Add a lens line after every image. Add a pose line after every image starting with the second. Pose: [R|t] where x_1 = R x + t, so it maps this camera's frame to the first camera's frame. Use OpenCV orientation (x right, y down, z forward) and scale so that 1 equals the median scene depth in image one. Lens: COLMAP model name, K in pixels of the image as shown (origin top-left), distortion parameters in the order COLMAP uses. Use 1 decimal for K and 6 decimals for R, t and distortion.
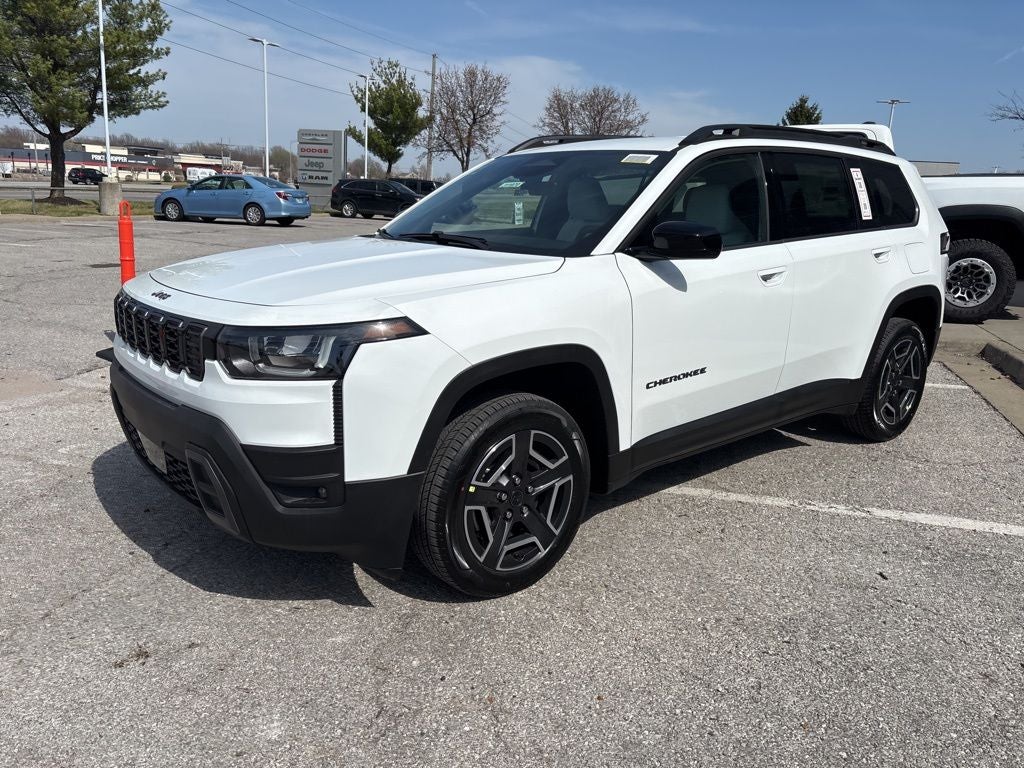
lens RADIAL K [[774.4, 0, 506.3], [0, 774.4, 374.8], [0, 0, 1]] dist [0.053735, -0.067482]
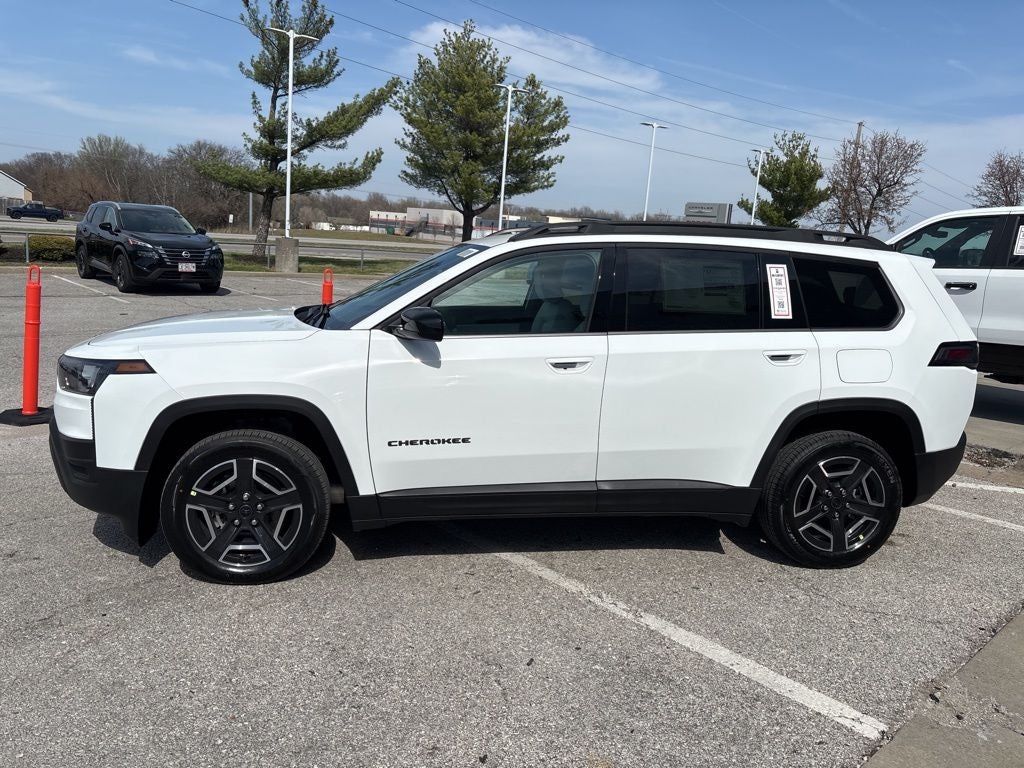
lens RADIAL K [[774.4, 0, 511.5], [0, 774.4, 377.3], [0, 0, 1]] dist [0.053735, -0.067482]
pose [[0.861398, 0.105373, -0.496880, 0.763676], [-0.145333, 0.988477, -0.042327, -0.051757], [0.486695, 0.108674, 0.866786, 0.056232]]
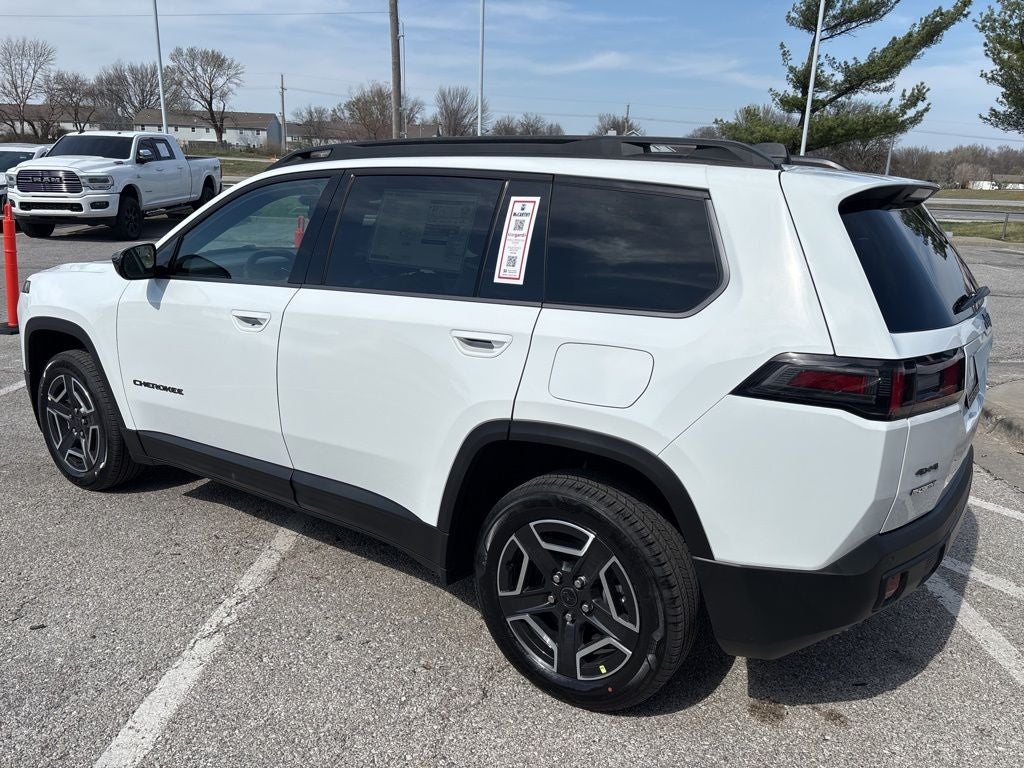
lens RADIAL K [[774.4, 0, 518.1], [0, 774.4, 380.8], [0, 0, 1]] dist [0.053735, -0.067482]
pose [[0.267154, 0.223188, -0.937452, 1.198883], [-0.242216, 0.957131, 0.158847, -0.261262], [0.932717, 0.184629, 0.309761, 0.983604]]
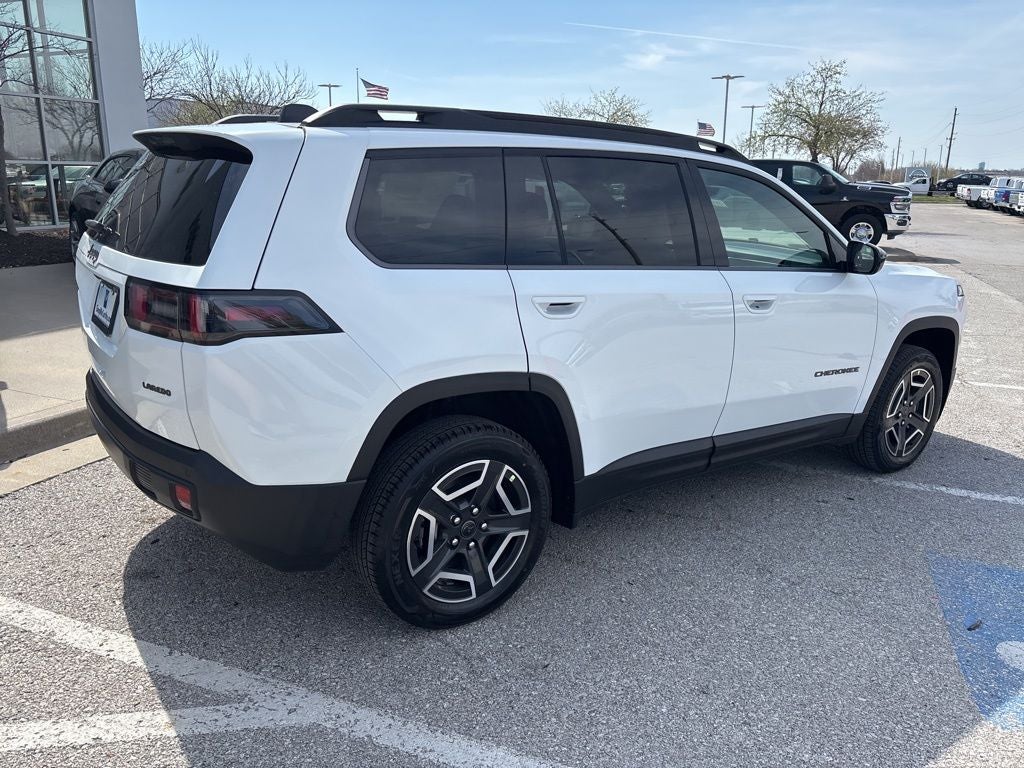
lens RADIAL K [[774.4, 0, 508.3], [0, 774.4, 378.0], [0, 0, 1]] dist [0.053735, -0.067482]
pose [[-0.996210, -0.072525, 0.048010, 0.244276], [-0.041920, 0.884021, 0.465564, -0.551764], [-0.076207, 0.461787, -0.883711, 2.215303]]
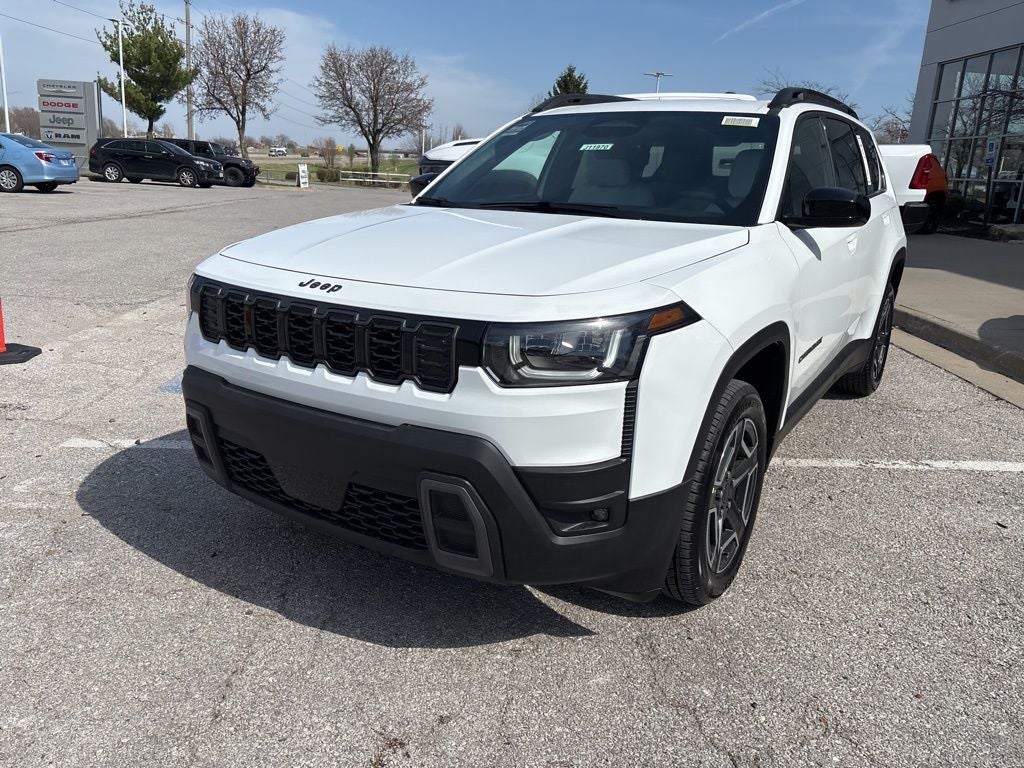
lens RADIAL K [[774.4, 0, 505.8], [0, 774.4, 375.3], [0, 0, 1]] dist [0.053735, -0.067482]
pose [[0.957561, -0.069526, 0.279720, -0.366092], [0.057439, 0.997036, 0.051189, -0.031417], [-0.282450, -0.032950, 0.958716, 0.148502]]
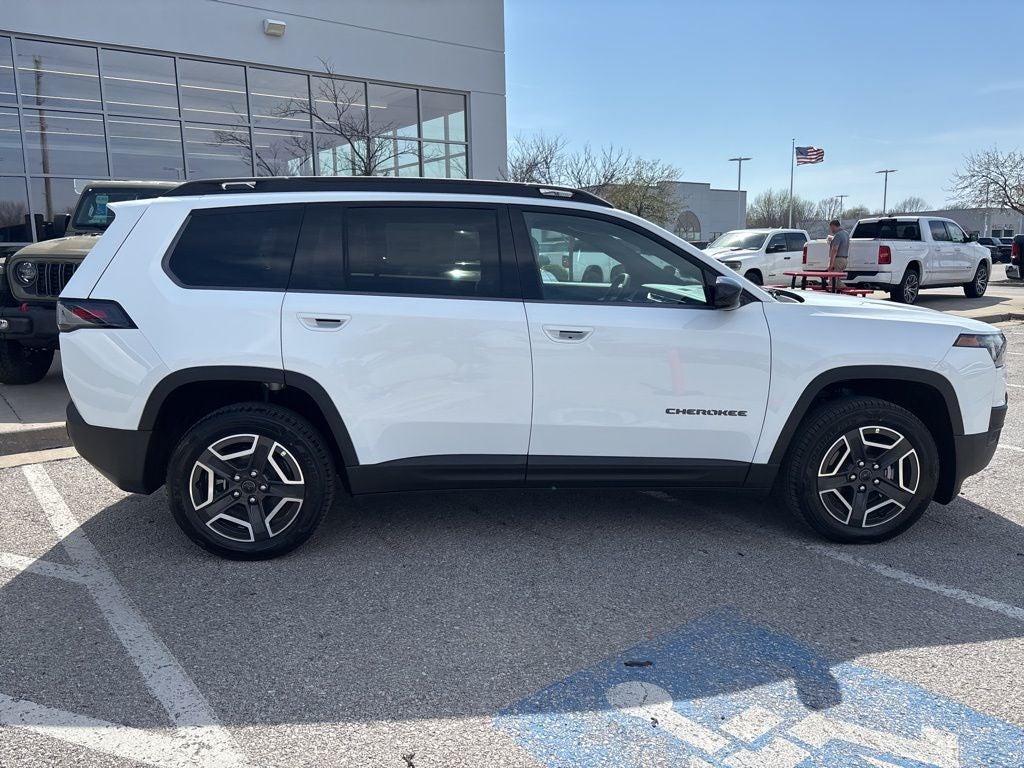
lens RADIAL K [[774.4, 0, 510.3], [0, 774.4, 385.2], [0, 0, 1]] dist [0.053735, -0.067482]
pose [[-0.817746, -0.125887, 0.561644, -0.494283], [0.113887, 0.921109, 0.372274, -0.525096], [-0.564200, 0.368389, -0.738896, 2.124317]]
